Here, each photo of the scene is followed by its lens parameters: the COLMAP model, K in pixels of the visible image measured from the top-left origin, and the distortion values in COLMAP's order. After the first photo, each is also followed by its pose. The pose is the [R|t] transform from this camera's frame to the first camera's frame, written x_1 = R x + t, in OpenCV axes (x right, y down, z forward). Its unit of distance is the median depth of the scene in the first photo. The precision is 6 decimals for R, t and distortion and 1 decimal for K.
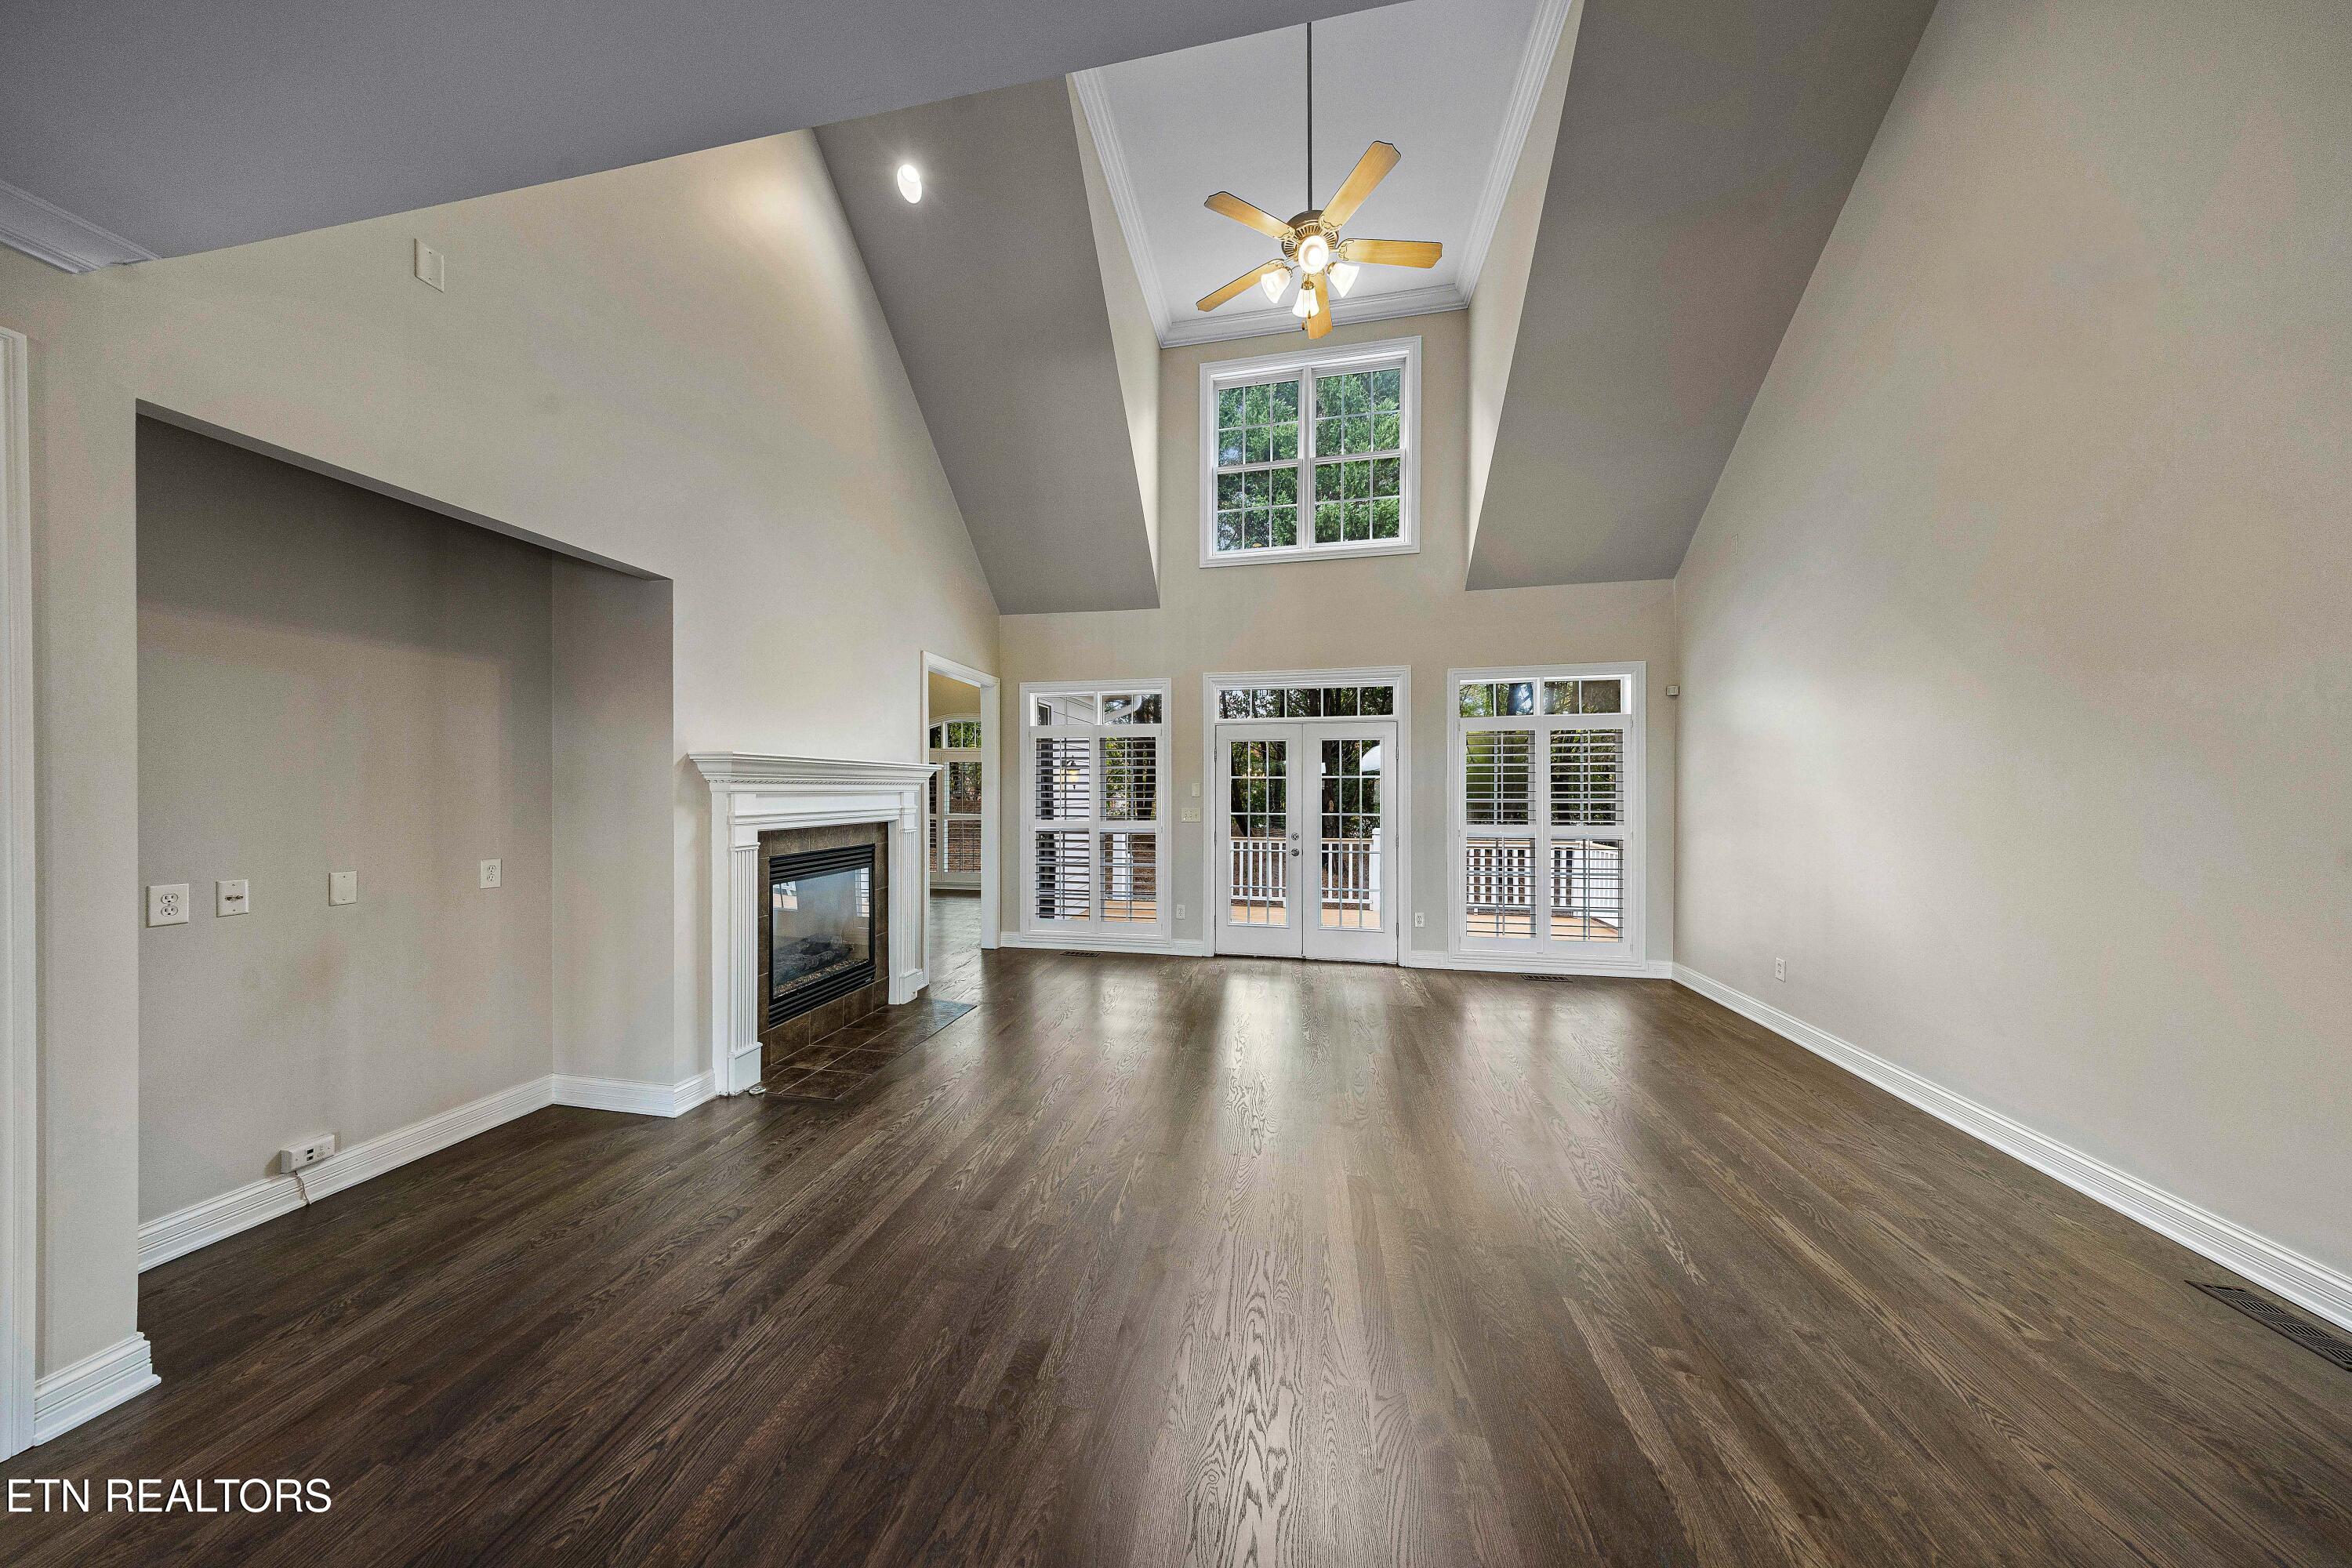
lens RADIAL K [[728.3, 0, 1173.7], [0, 728.3, 798.1], [0, 0, 1]] dist [0.001237, -0.000047]
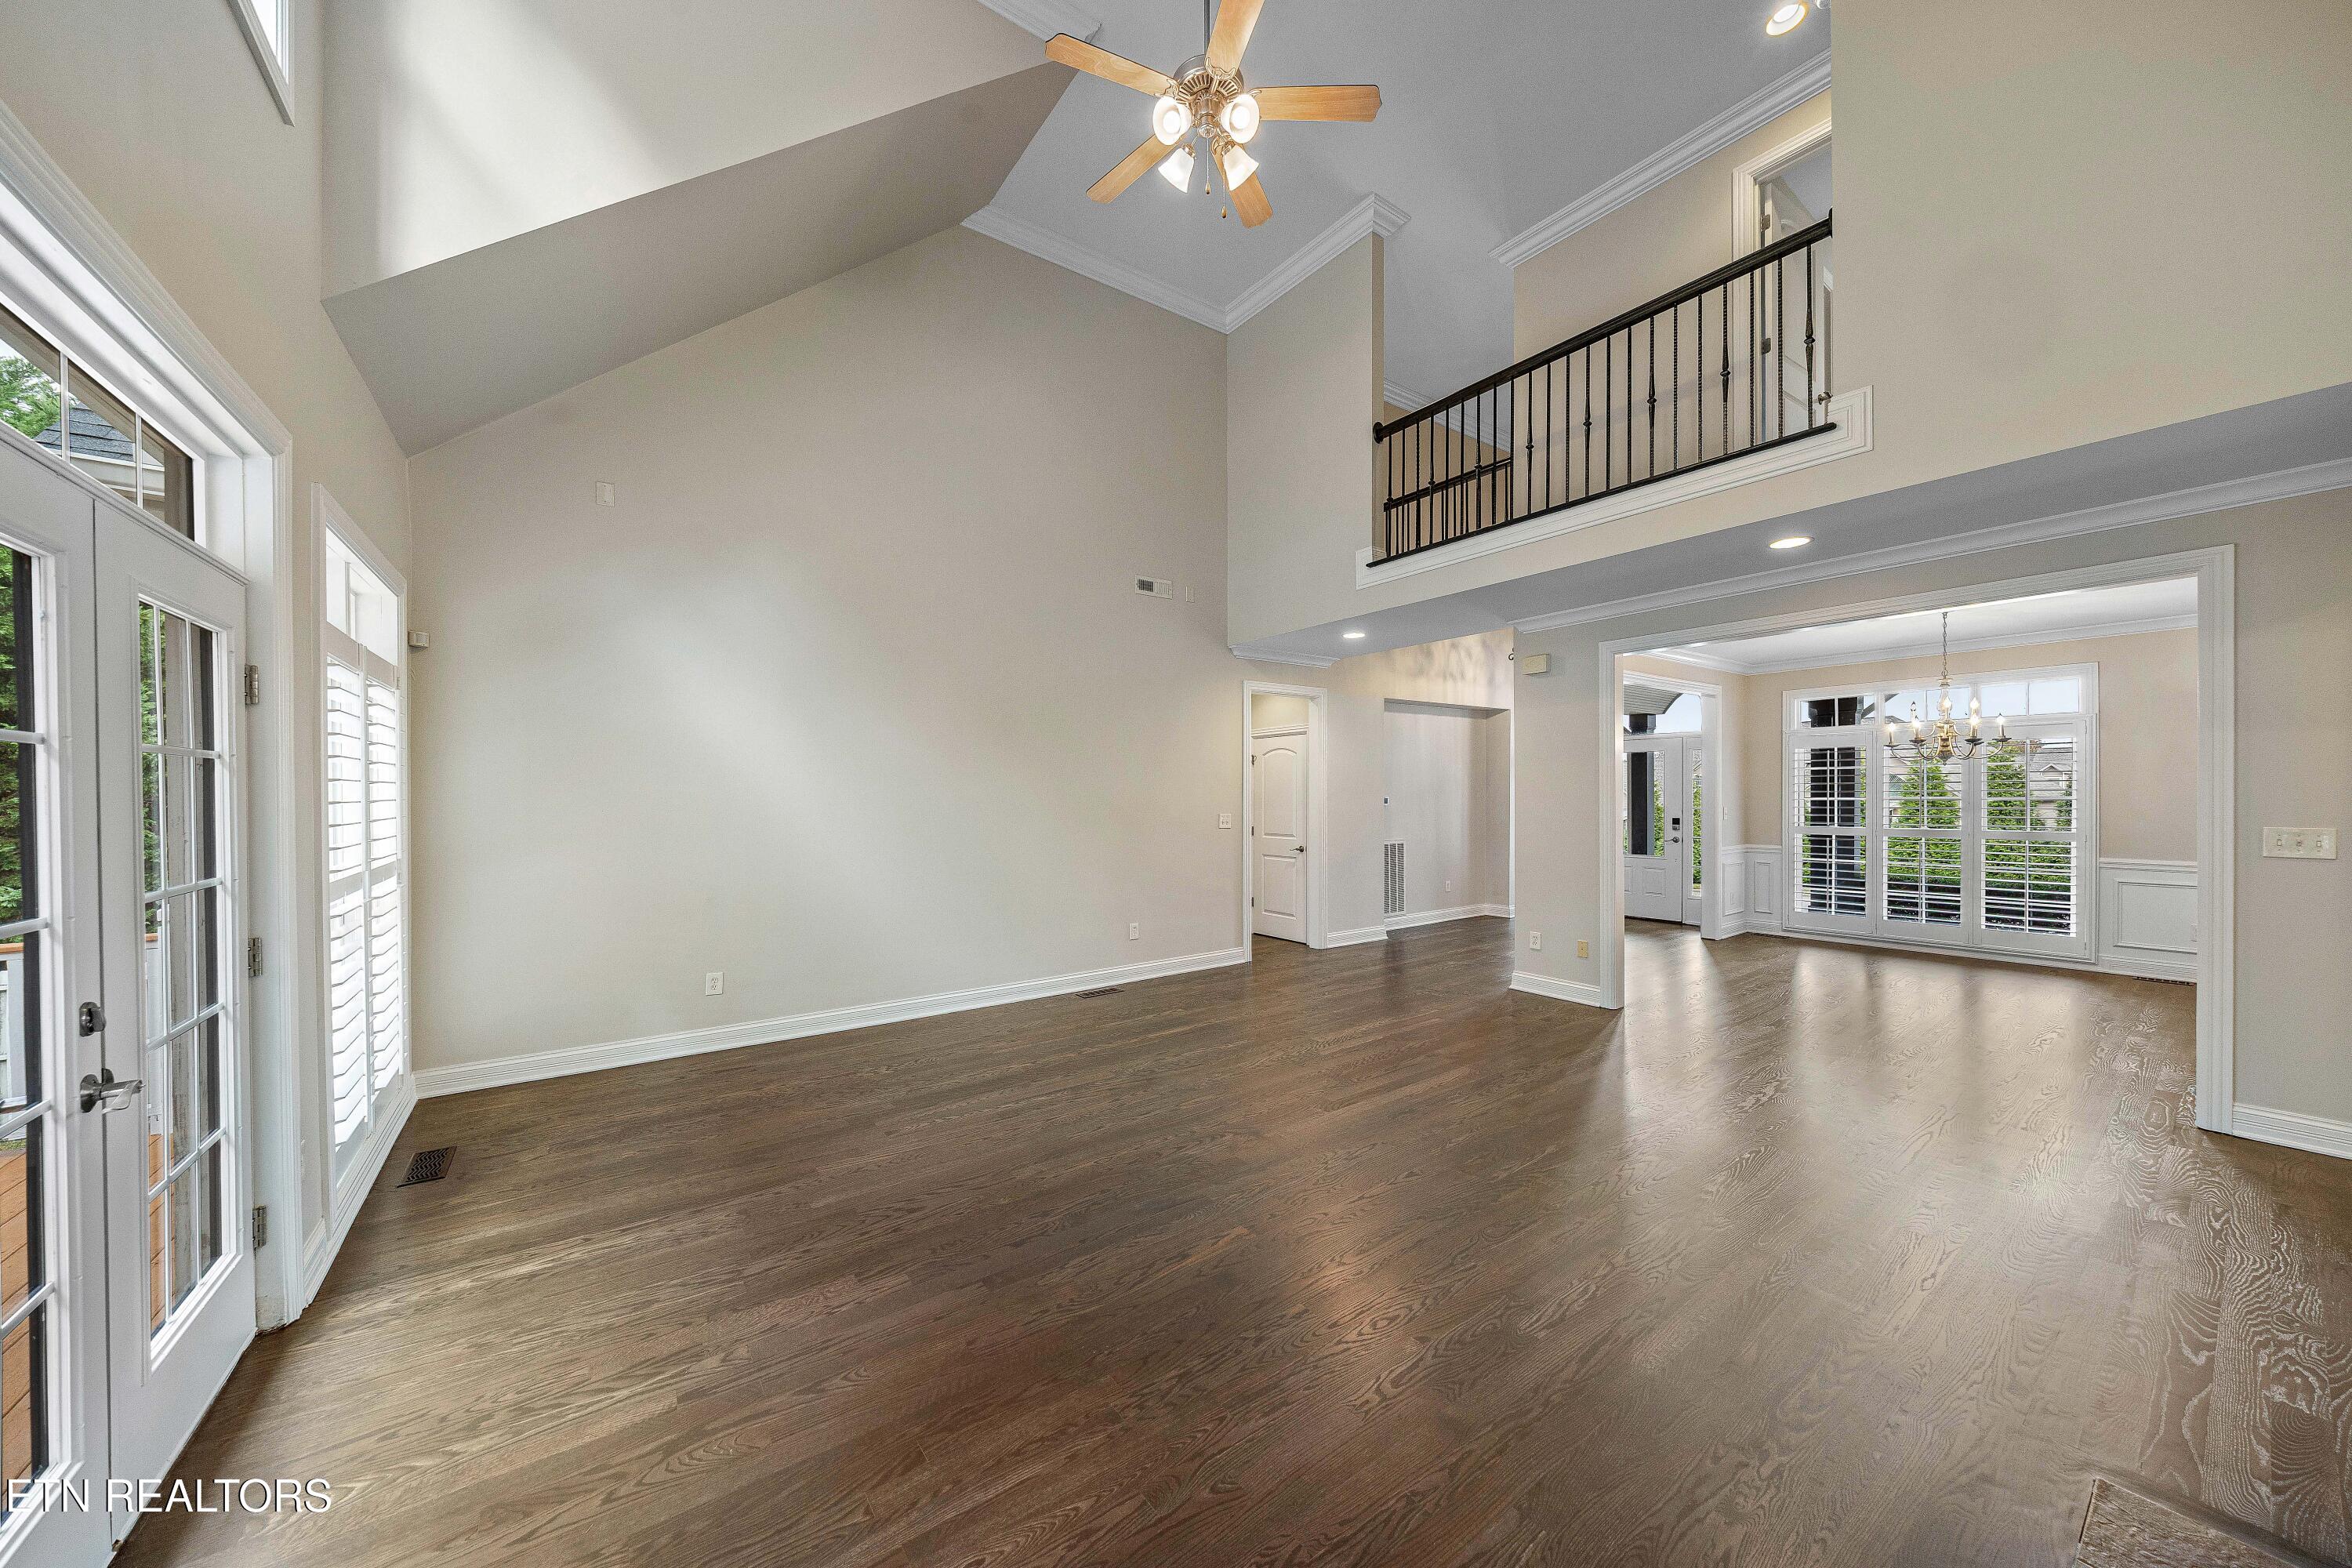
lens RADIAL K [[816.8, 0, 1173.0], [0, 816.8, 792.6], [0, 0, 1]] dist [-0.005256, -0.000274]
pose [[-0.724308, -0.003450, 0.689468, -0.233161], [0.010933, 0.999804, 0.016488, -0.013960], [-0.689389, 0.019481, -0.724129, 1.005454]]
